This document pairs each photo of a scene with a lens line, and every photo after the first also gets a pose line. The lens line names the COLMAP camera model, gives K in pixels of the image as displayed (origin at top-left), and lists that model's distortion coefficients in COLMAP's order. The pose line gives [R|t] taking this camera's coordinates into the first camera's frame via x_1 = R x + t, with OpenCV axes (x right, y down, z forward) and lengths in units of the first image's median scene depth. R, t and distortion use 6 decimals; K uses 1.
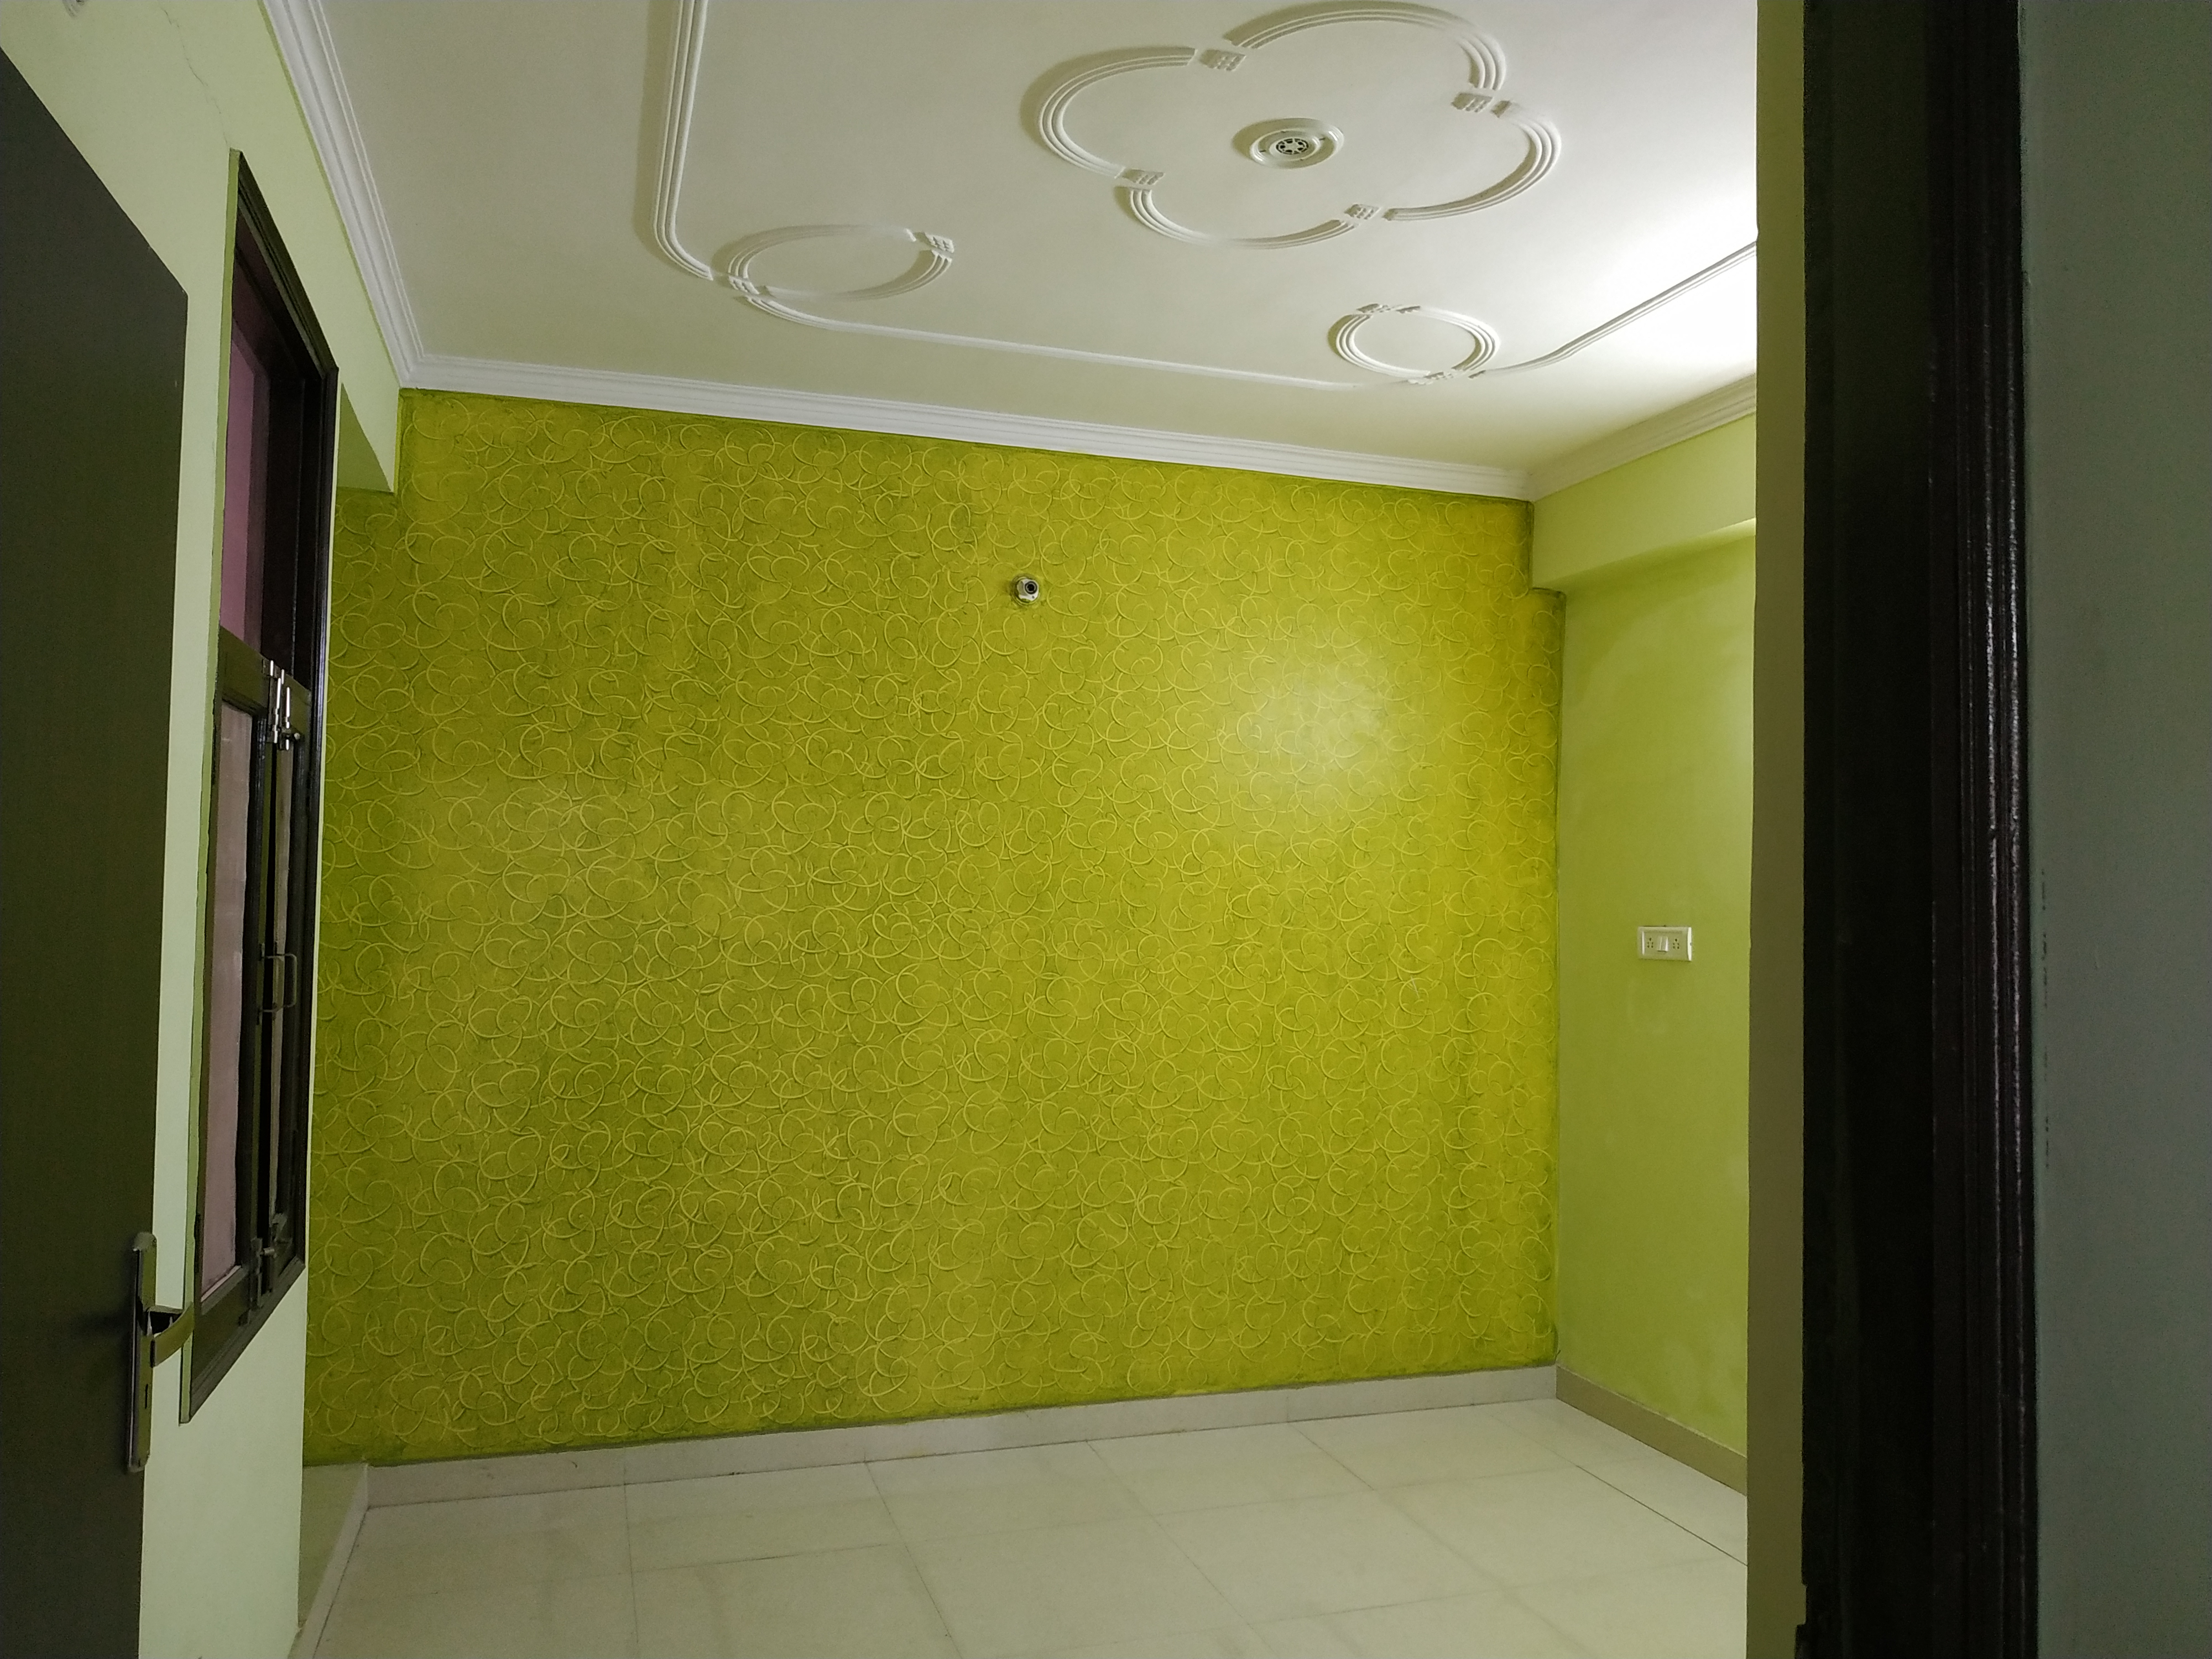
lens RADIAL K [[1637.7, 0, 1109.2], [0, 1637.7, 831.6], [0, 0, 1]] dist [0.043273, -0.087259]
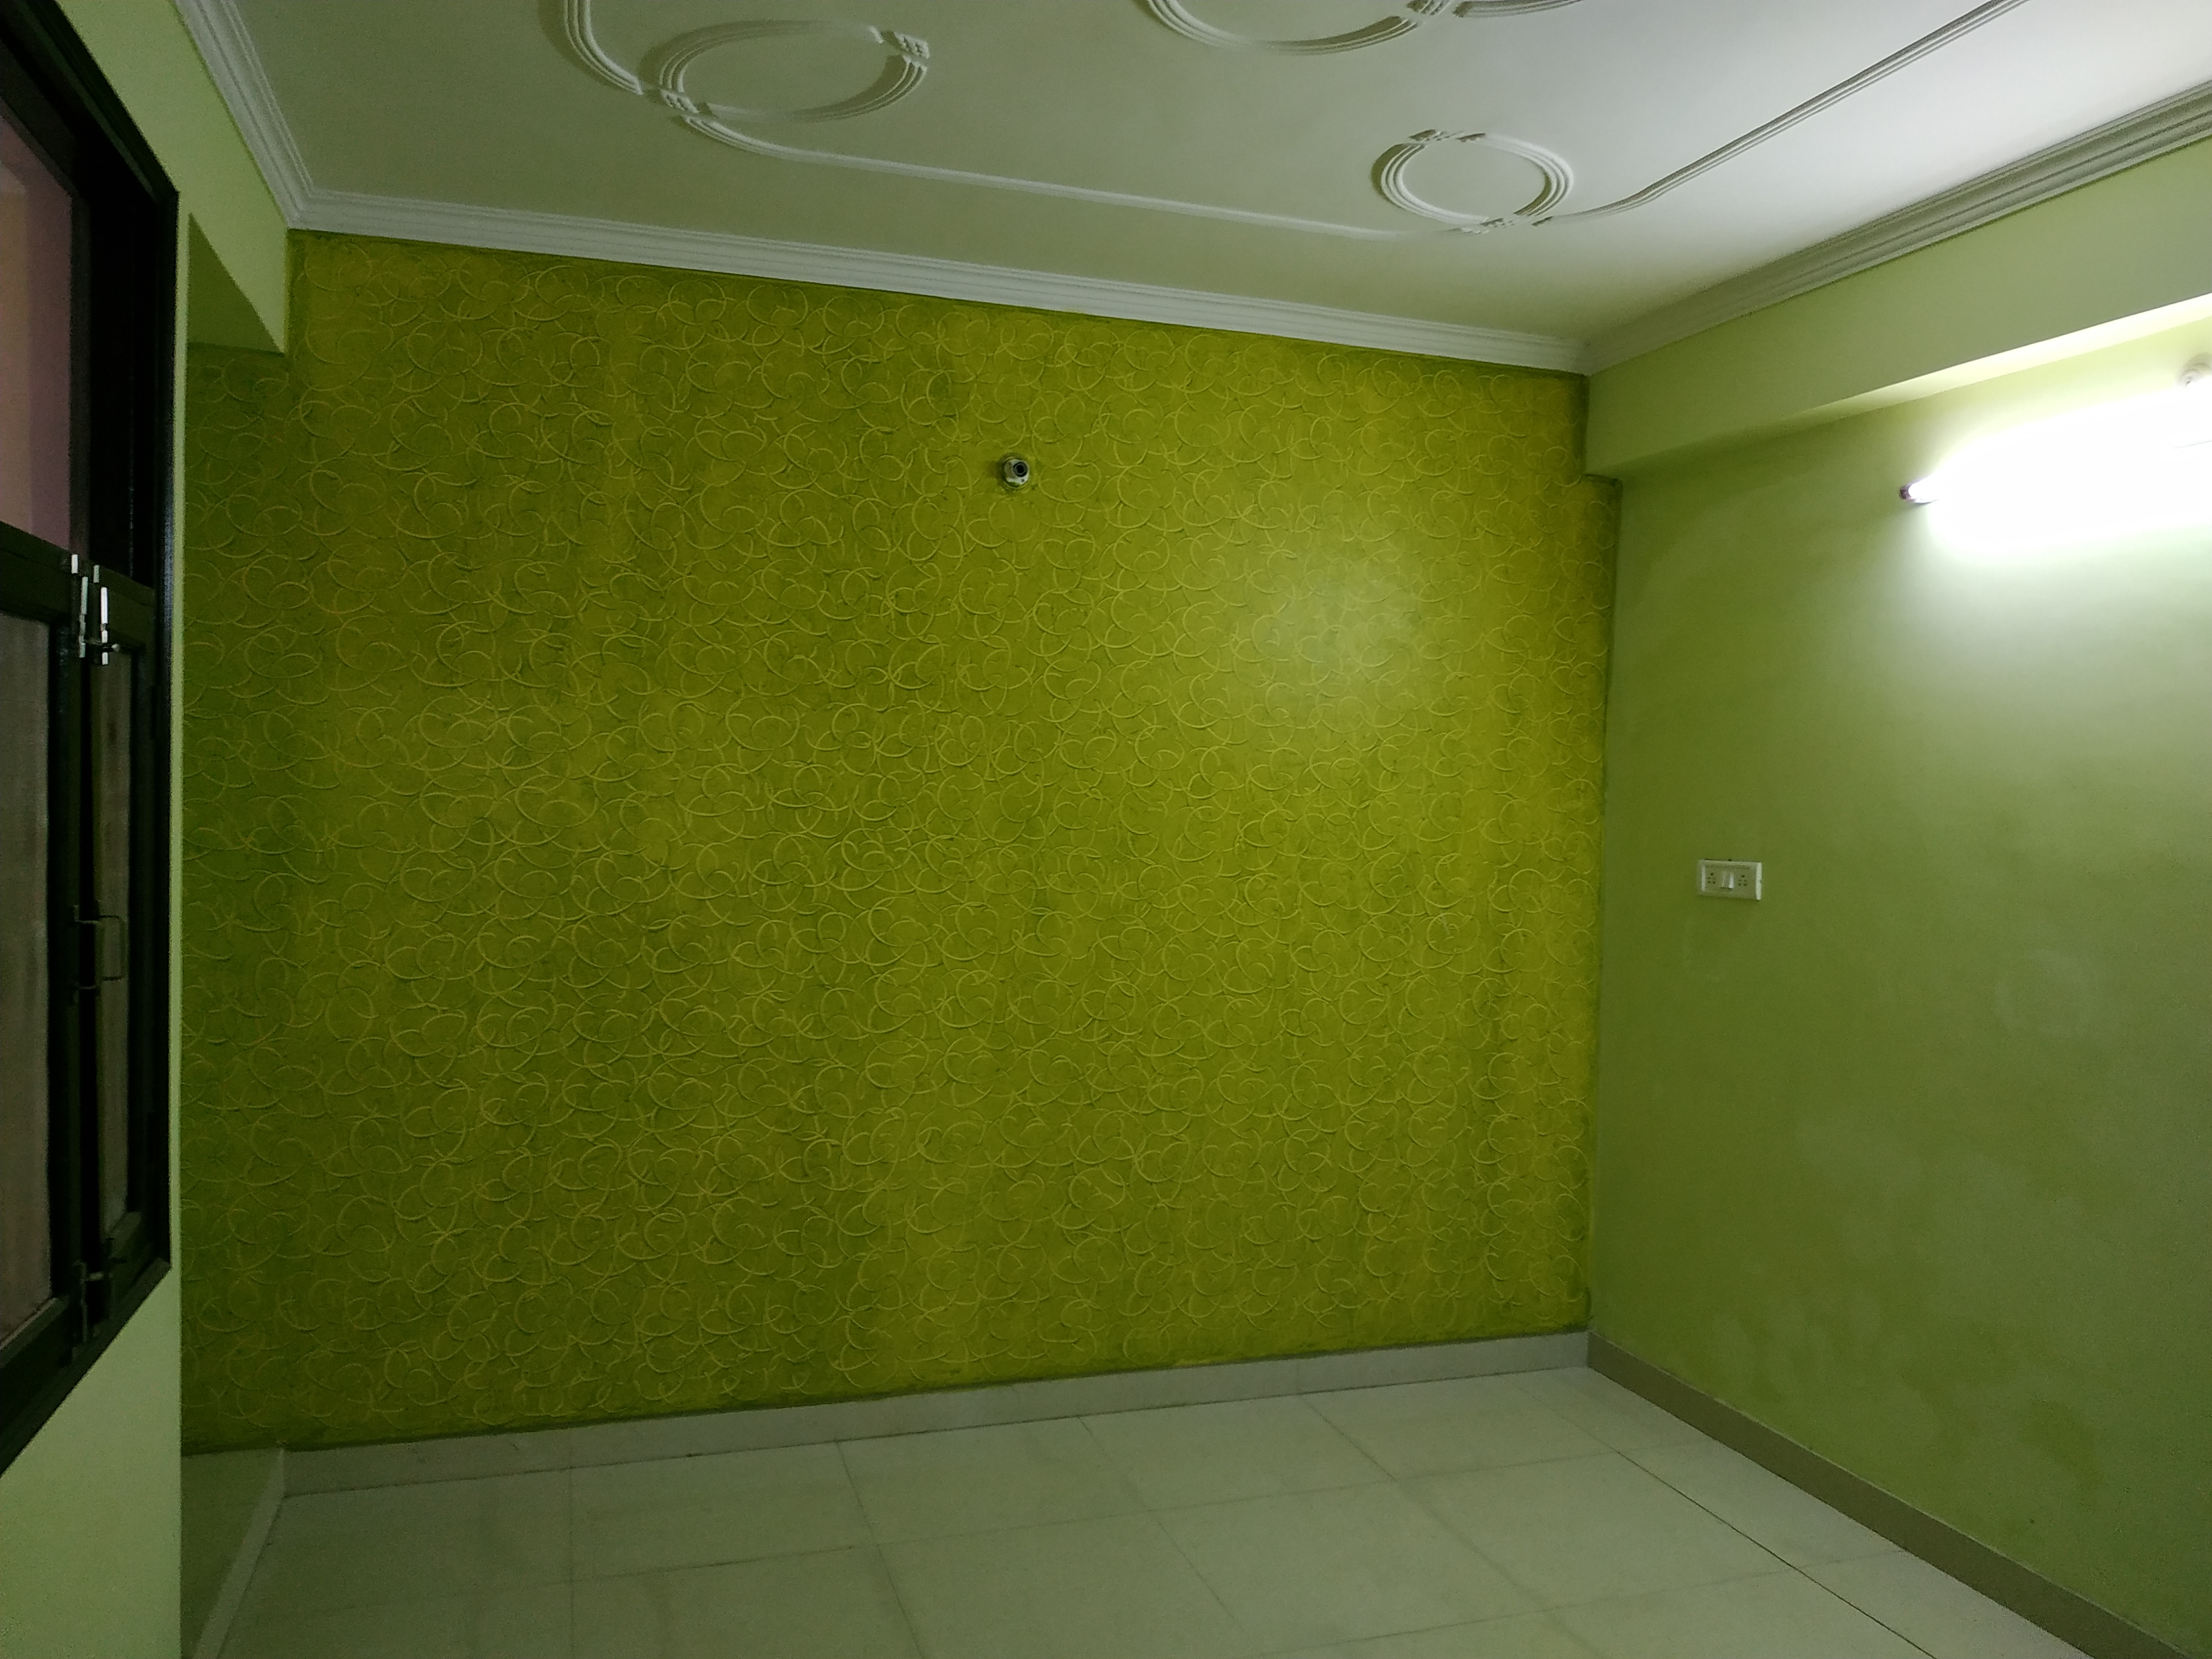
lens RADIAL K [[1637.7, 0, 1105.0], [0, 1637.7, 846.7], [0, 0, 1]] dist [0.043273, -0.087259]
pose [[0.999968, 0.006542, 0.004535, -0.005456], [-0.006870, 0.997058, 0.076348, -0.015816], [-0.004022, -0.076377, 0.997071, 0.113593]]
